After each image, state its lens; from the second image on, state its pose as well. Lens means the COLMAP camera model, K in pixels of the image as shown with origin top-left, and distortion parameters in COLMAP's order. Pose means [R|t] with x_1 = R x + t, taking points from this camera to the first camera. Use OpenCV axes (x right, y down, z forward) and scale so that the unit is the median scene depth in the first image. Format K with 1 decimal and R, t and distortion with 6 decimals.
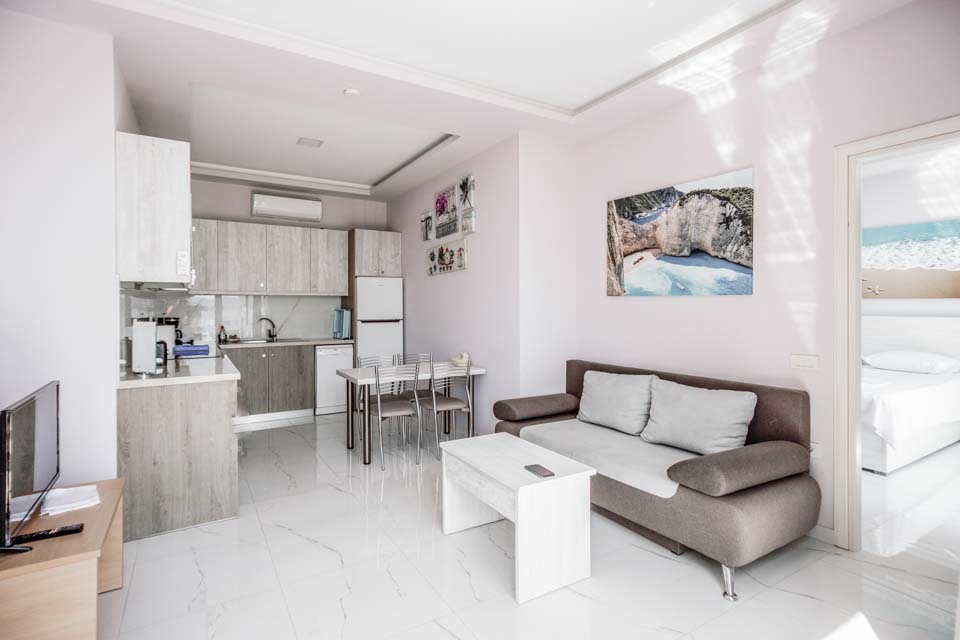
lens RADIAL K [[469.5, 0, 480.5], [0, 469.5, 313.6], [0, 0, 1]] dist [0.002394, 0.000374]
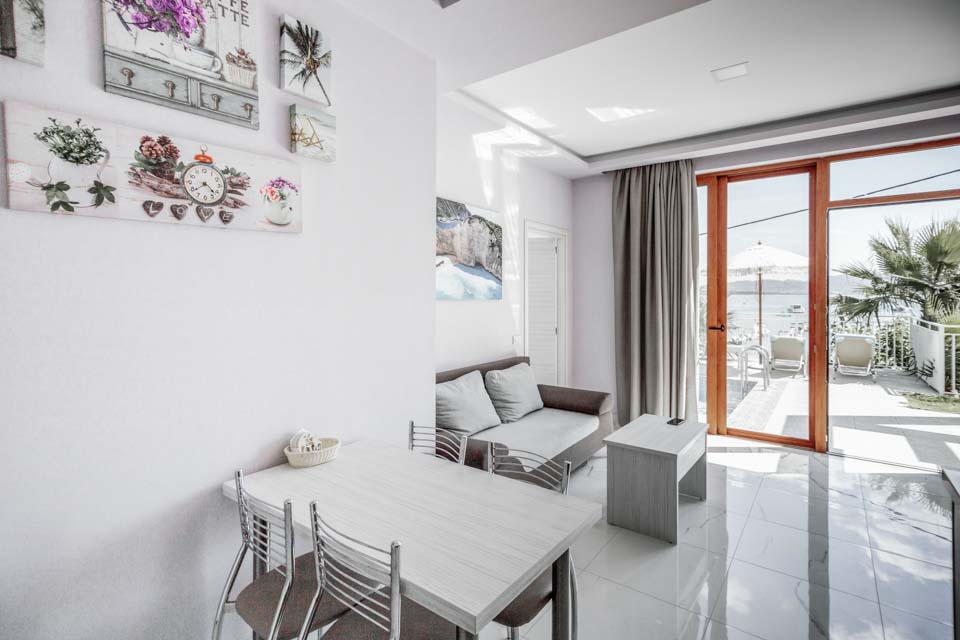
lens RADIAL K [[469.5, 0, 493.5], [0, 469.5, 294.1], [0, 0, 1]] dist [0.002394, 0.000374]
pose [[-0.385136, 0.000054, 0.922860, -0.684869], [0.013457, 0.999894, 0.005558, -0.057570], [-0.922762, 0.014559, -0.385095, 1.395968]]
